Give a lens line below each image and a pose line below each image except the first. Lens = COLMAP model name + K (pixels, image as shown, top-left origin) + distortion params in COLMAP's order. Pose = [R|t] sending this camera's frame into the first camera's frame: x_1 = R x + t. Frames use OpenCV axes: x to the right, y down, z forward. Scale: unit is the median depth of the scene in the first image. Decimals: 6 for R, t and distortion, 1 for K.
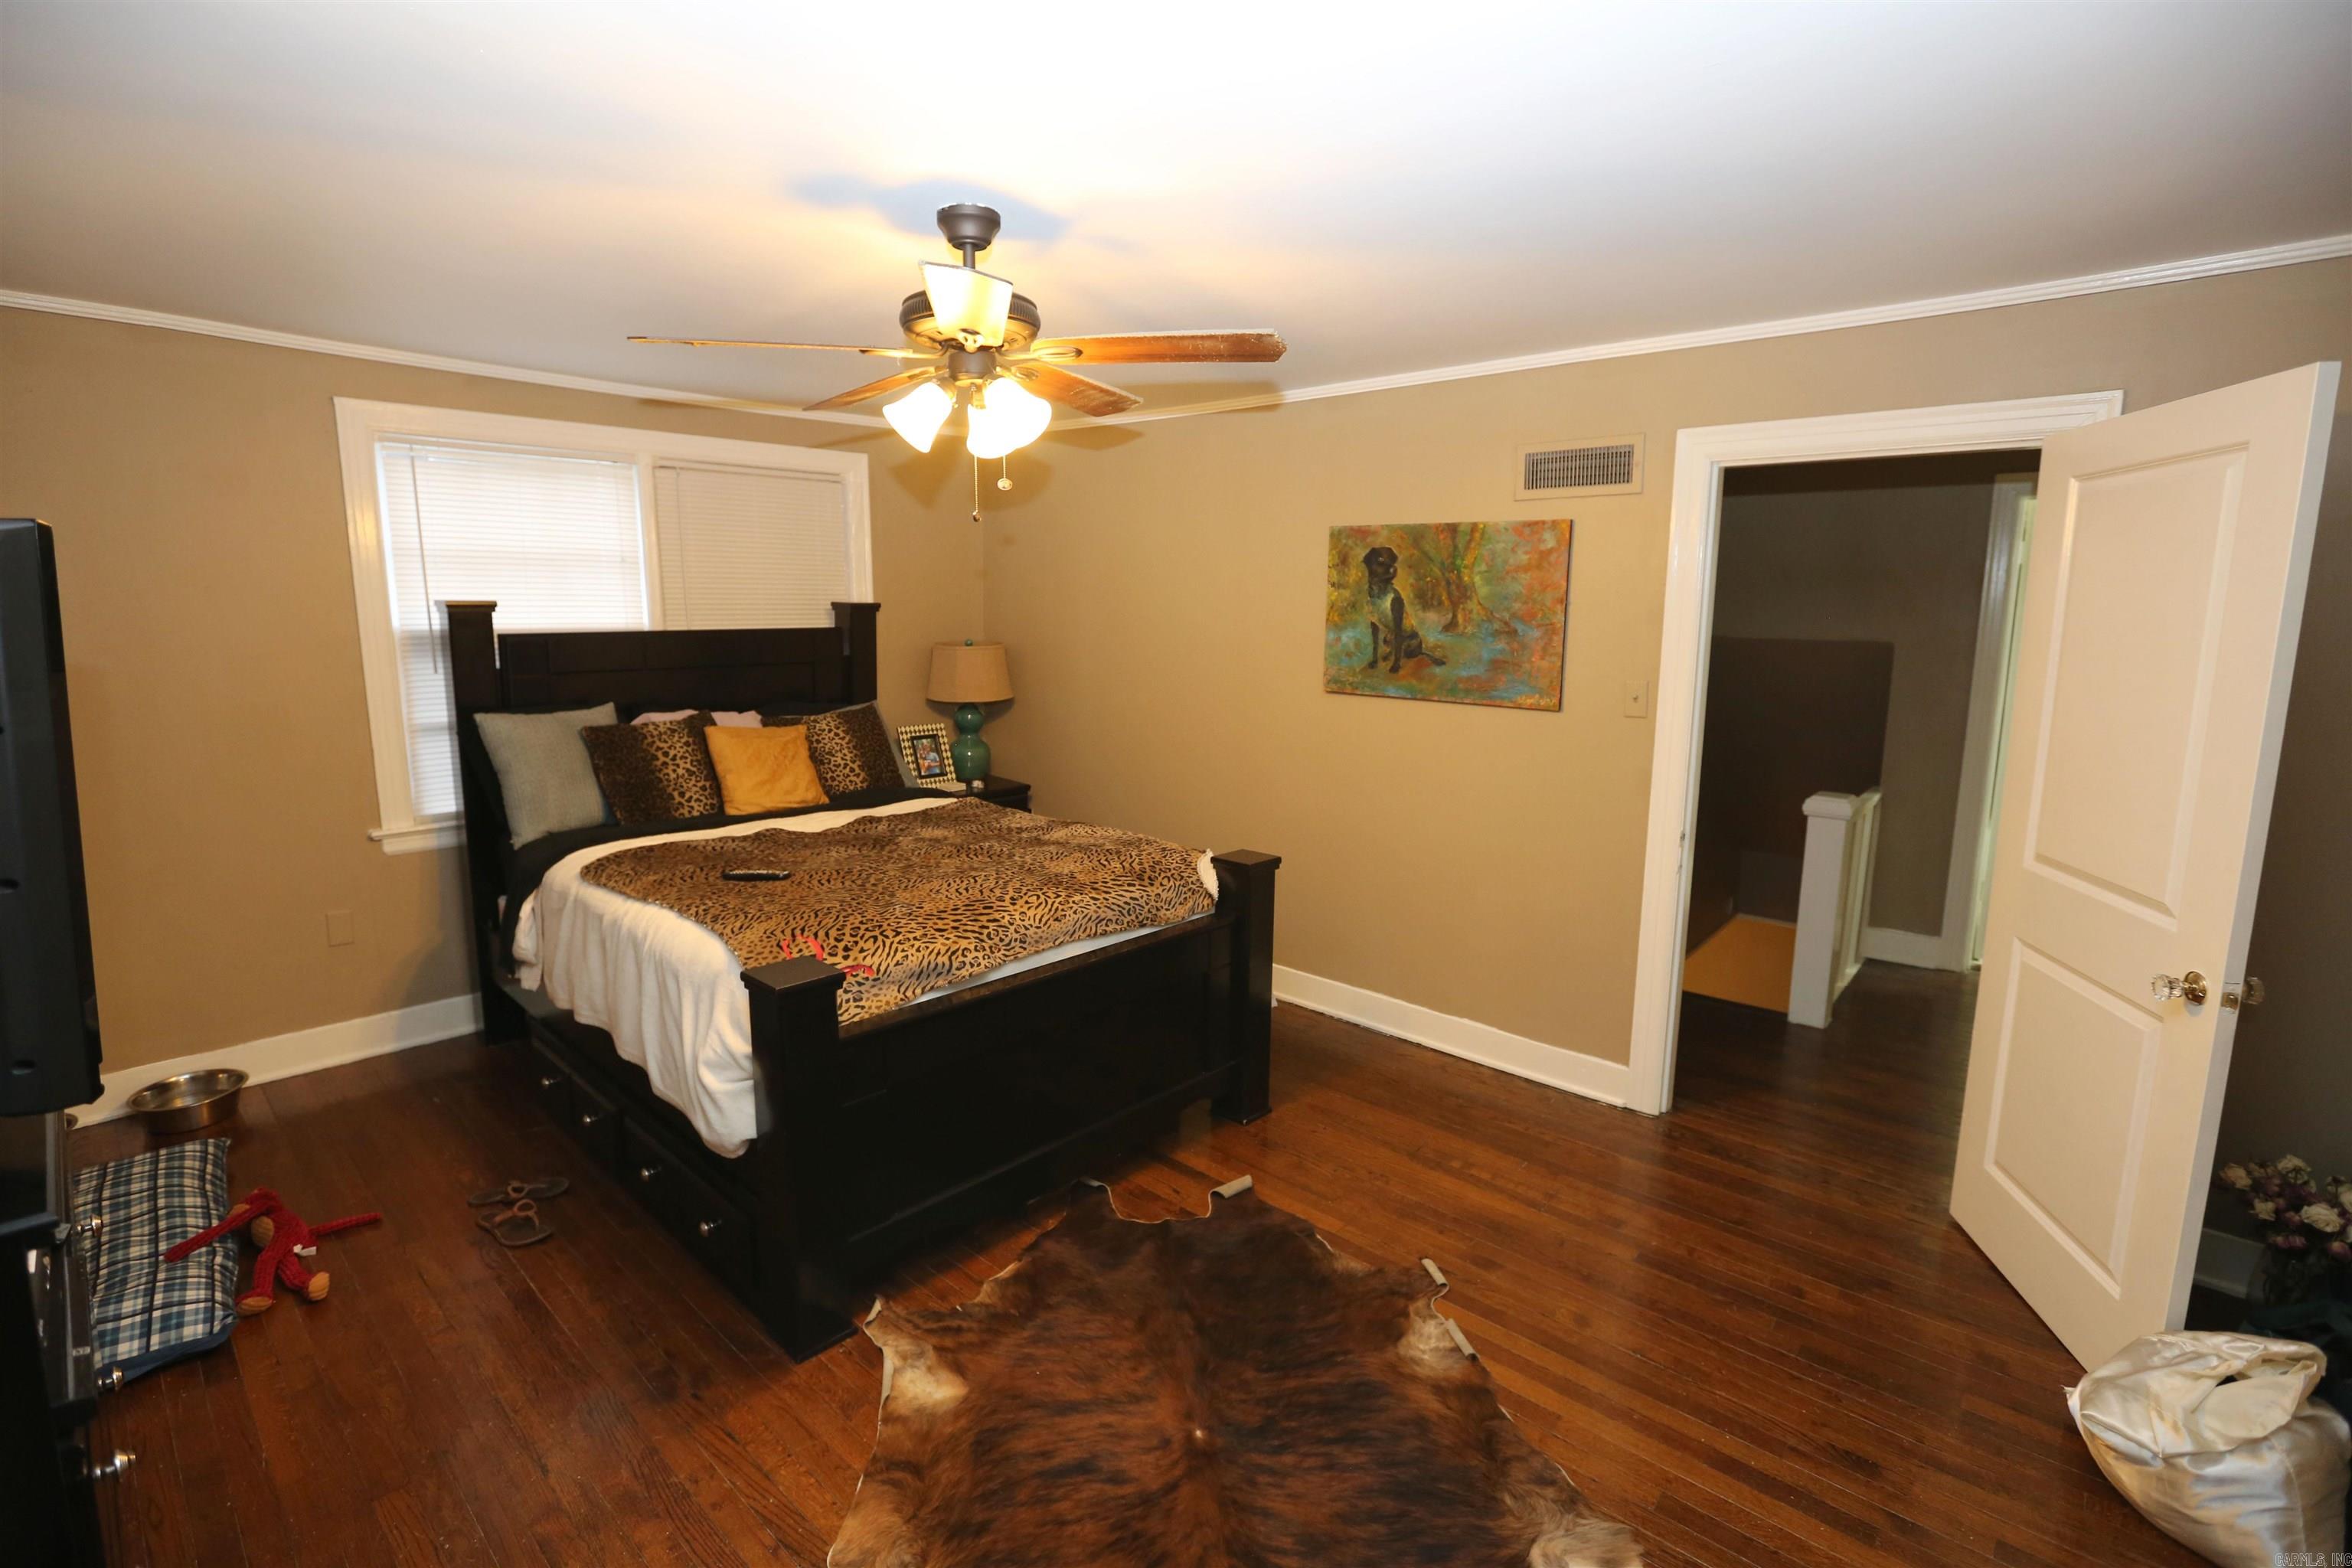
lens RADIAL K [[1074.6, 0, 1176.0], [0, 1074.6, 784.0], [0, 0, 1]] dist [-0.015949, 0.011729]
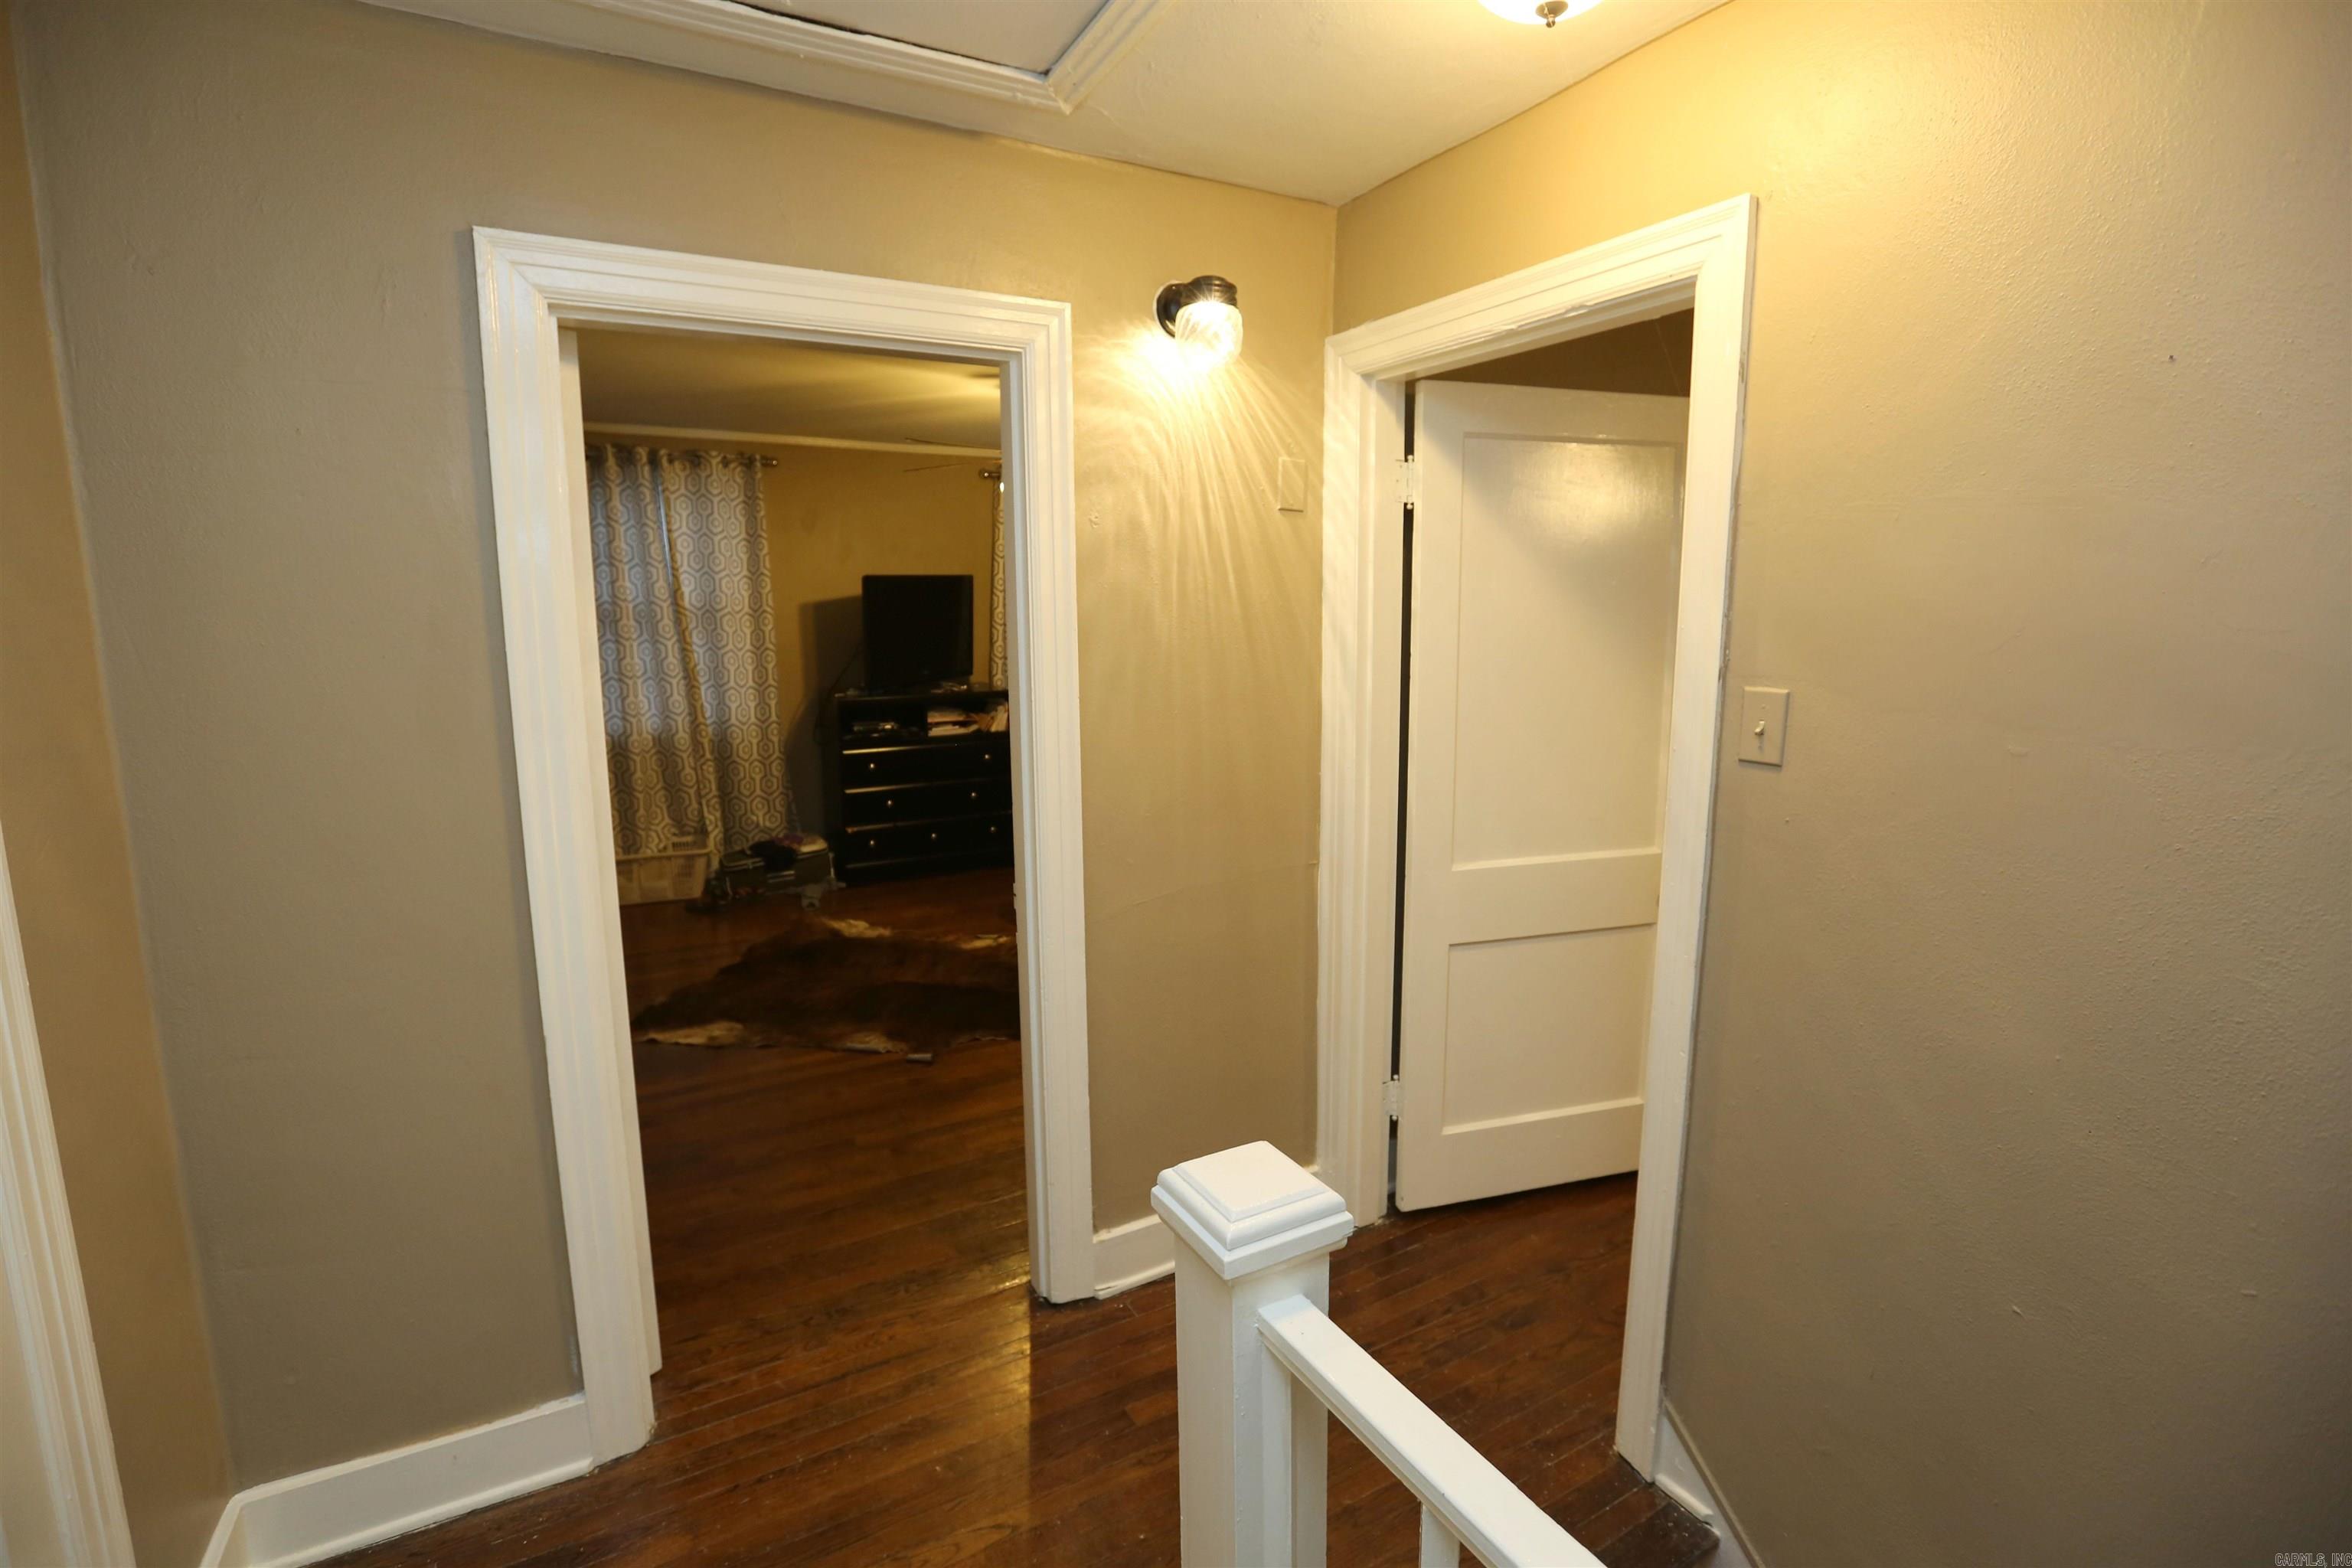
lens RADIAL K [[1091.0, 0, 1177.3], [0, 1091.0, 760.5], [0, 0, 1]] dist [0.000137, 0.012242]
pose [[-0.298376, 0.145776, -0.943250, 1.065724], [-0.151258, 0.968556, 0.197534, -0.190699], [0.942387, 0.201614, -0.266944, 1.194621]]
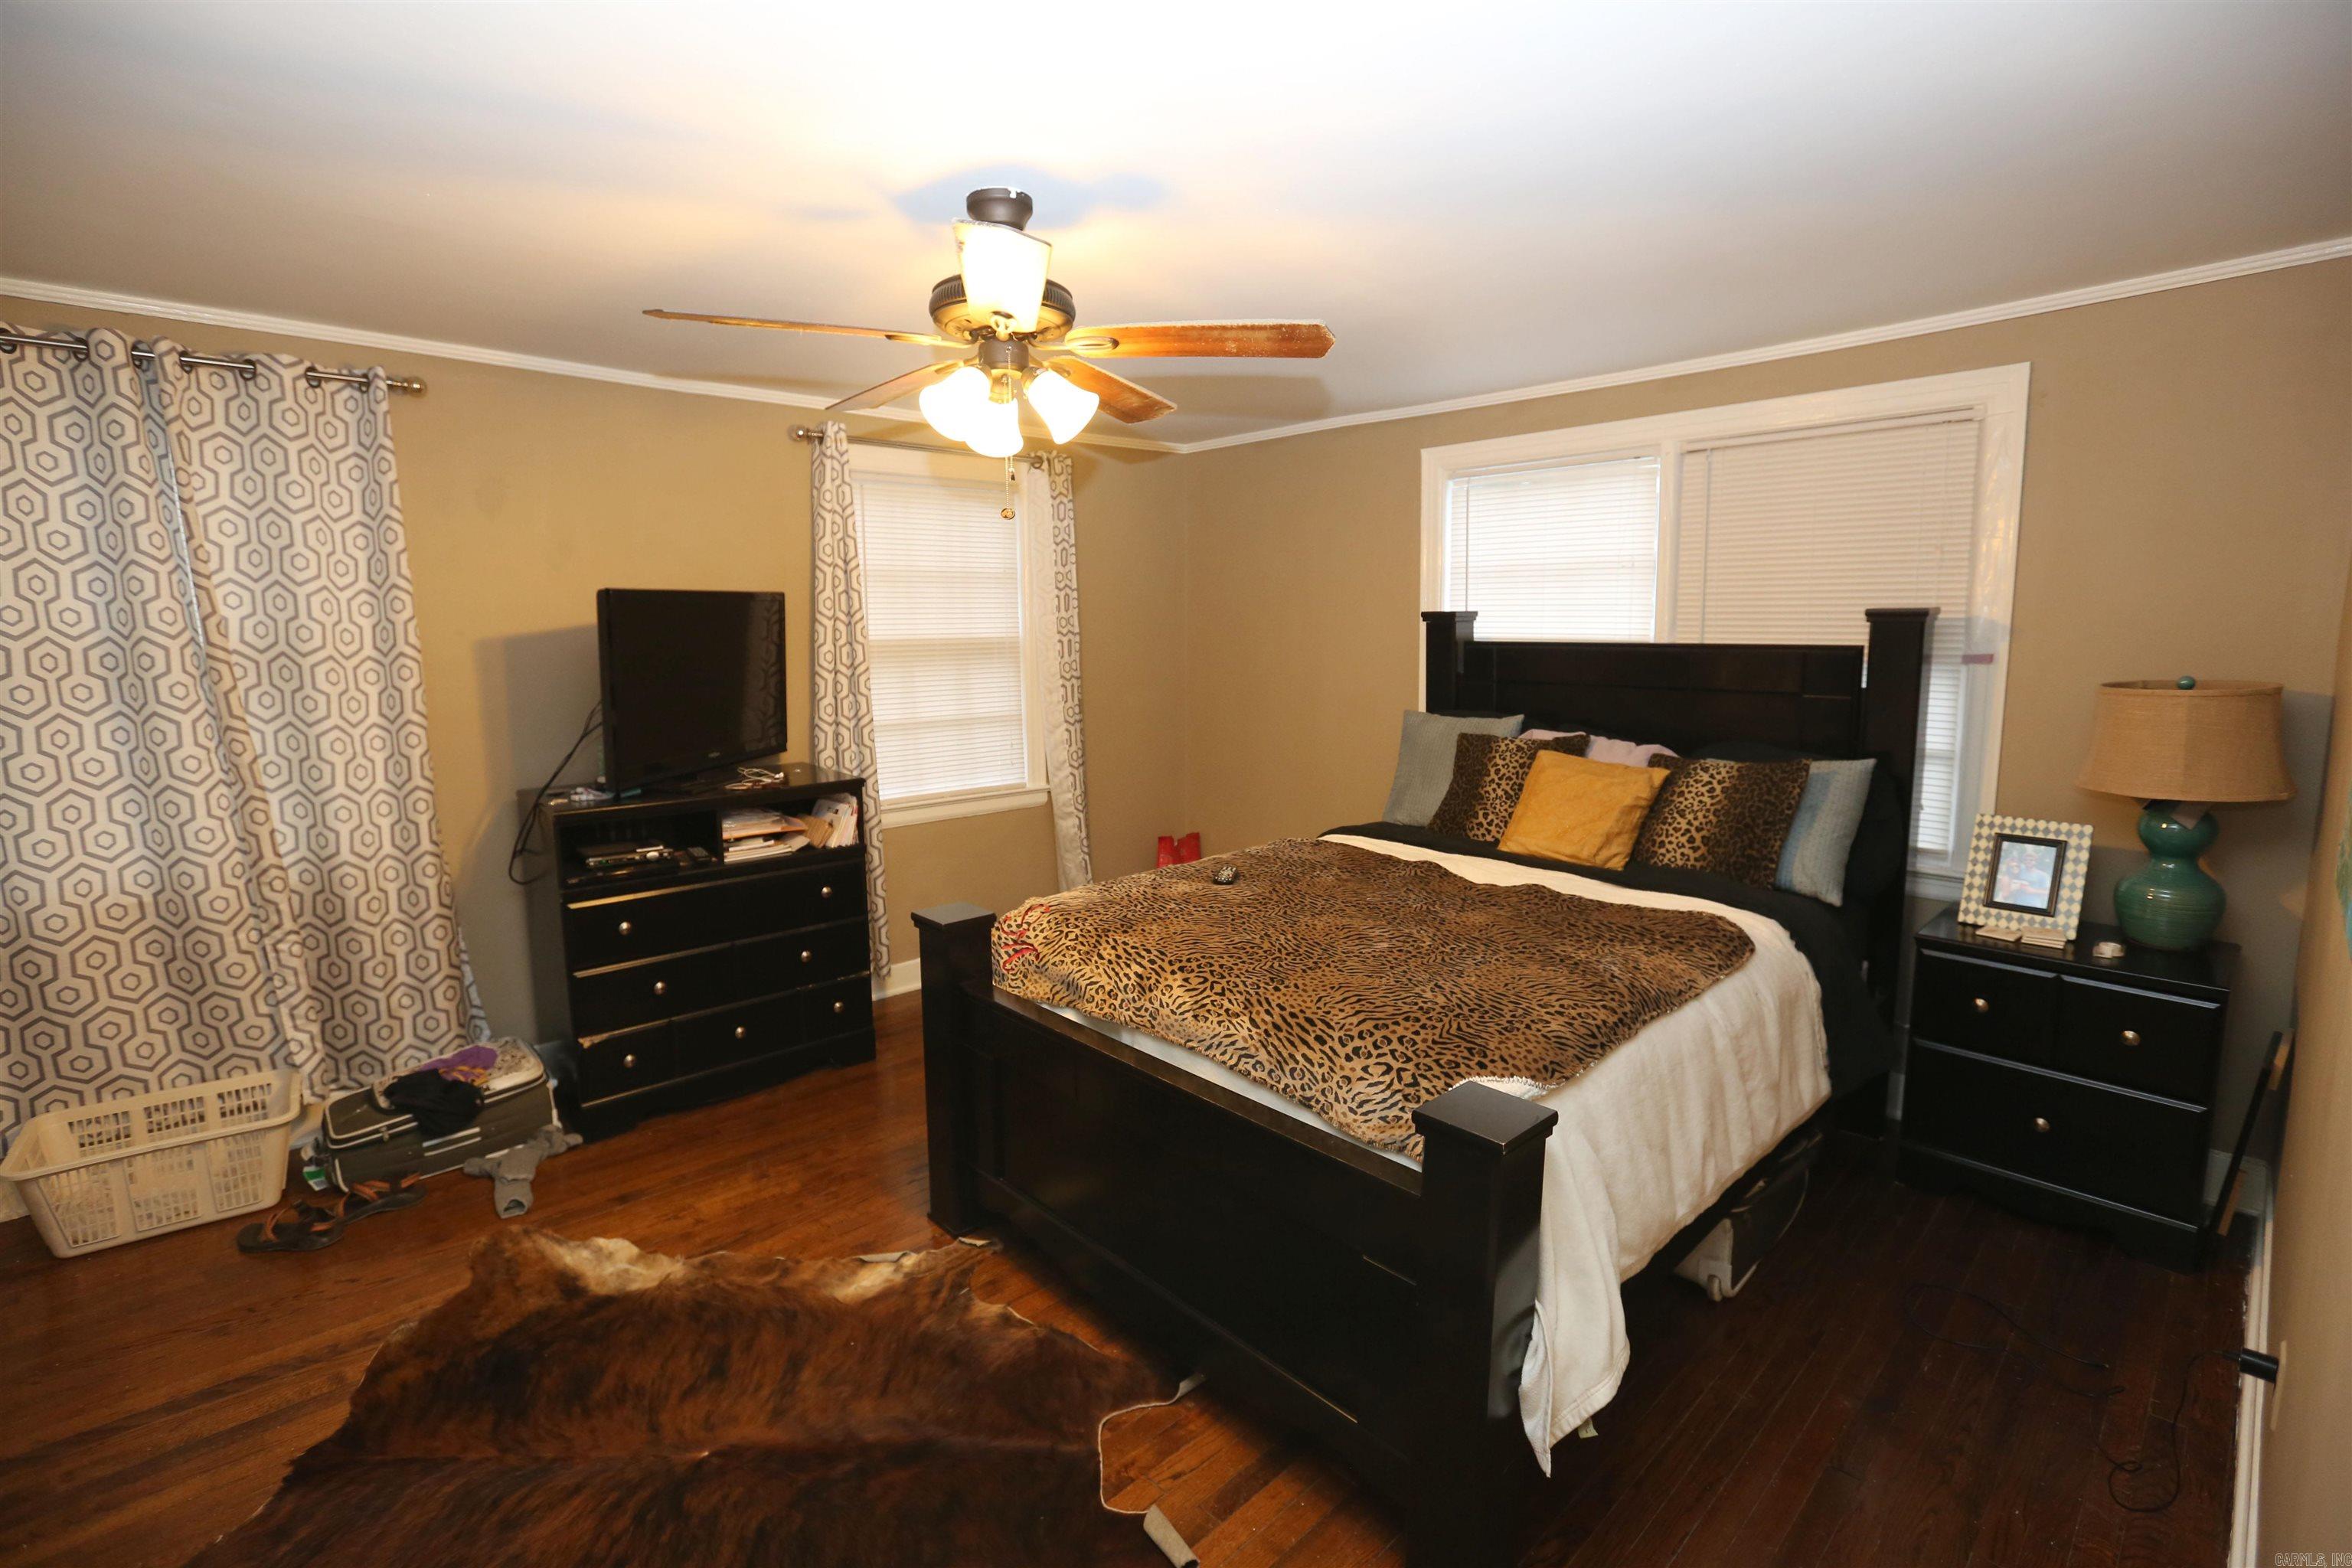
lens RADIAL K [[1074.6, 0, 1176.0], [0, 1074.6, 784.0], [0, 0, 1]] dist [-0.015949, 0.011729]
pose [[-0.065621, 0.147715, -0.986851, 0.507132], [-0.161603, 0.974353, 0.156590, -0.126072], [0.984672, 0.169754, -0.040067, 0.803073]]
